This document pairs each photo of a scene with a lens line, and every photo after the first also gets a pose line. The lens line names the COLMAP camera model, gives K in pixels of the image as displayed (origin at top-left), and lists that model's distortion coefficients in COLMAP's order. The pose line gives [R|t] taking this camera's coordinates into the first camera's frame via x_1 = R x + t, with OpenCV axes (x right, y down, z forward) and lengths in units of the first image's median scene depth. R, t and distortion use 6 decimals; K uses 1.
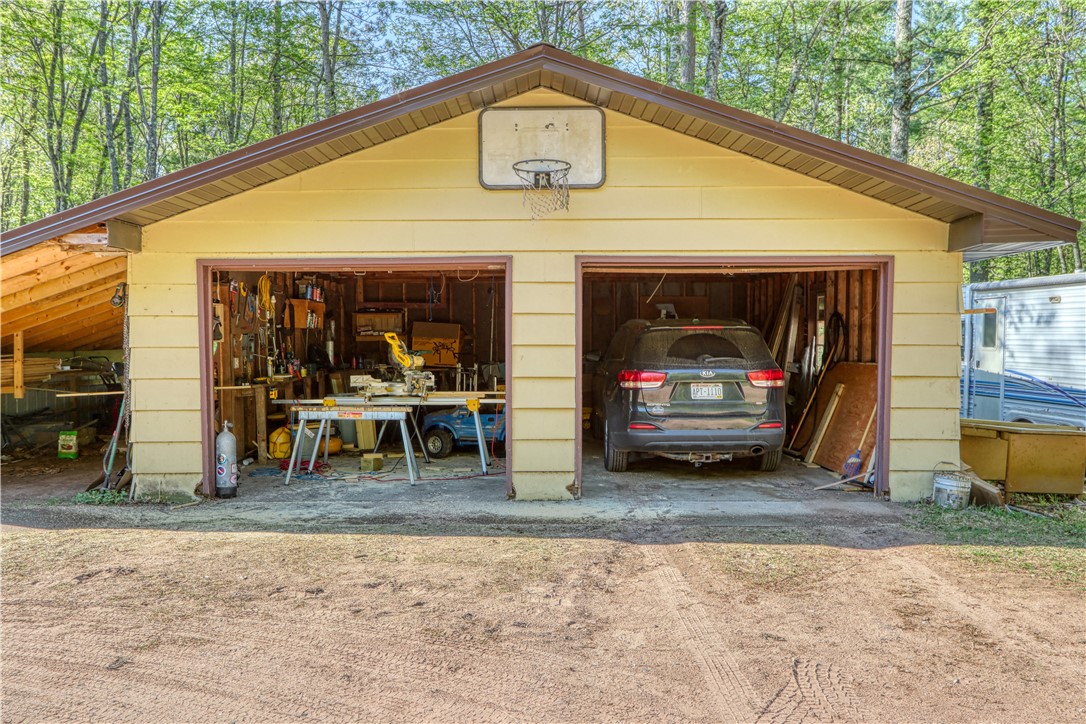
lens RADIAL K [[879.9, 0, 544.1], [0, 879.9, 363.3], [0, 0, 1]] dist [-0.008671, -0.002464]
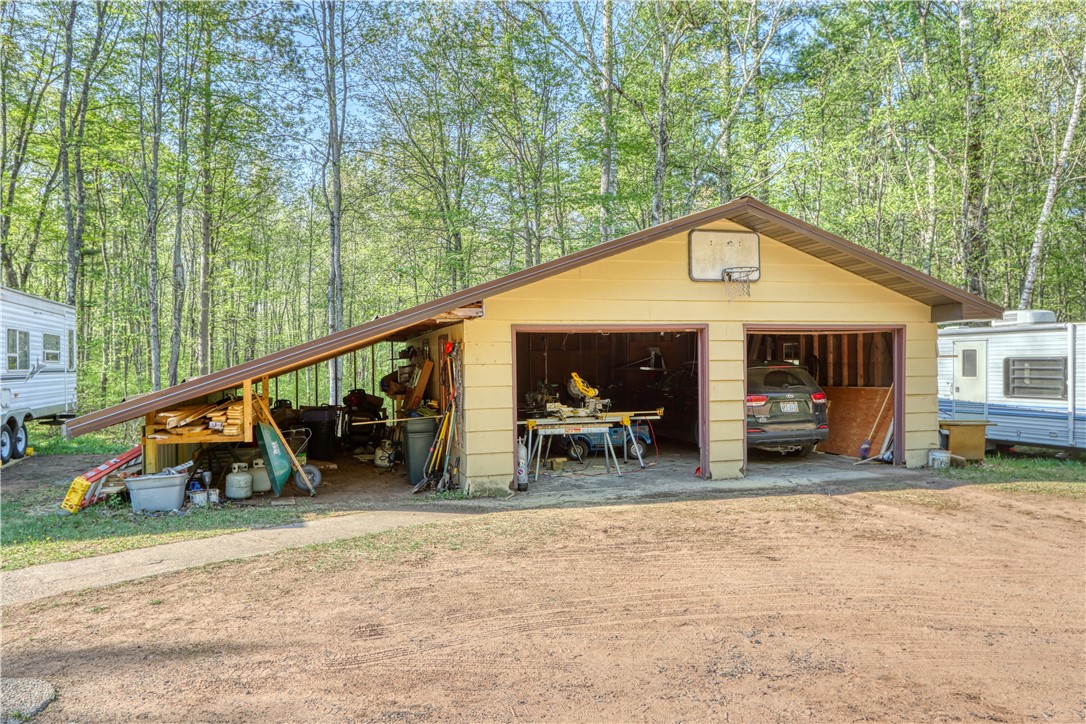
lens RADIAL K [[775.3, 0, 540.7], [0, 775.3, 362.3], [0, 0, 1]] dist [-0.001163, -0.001293]
pose [[0.951130, -0.010537, 0.308612, -0.739003], [0.020992, 0.999312, -0.030576, -0.016917], [-0.308077, 0.035560, 0.950696, -0.218764]]
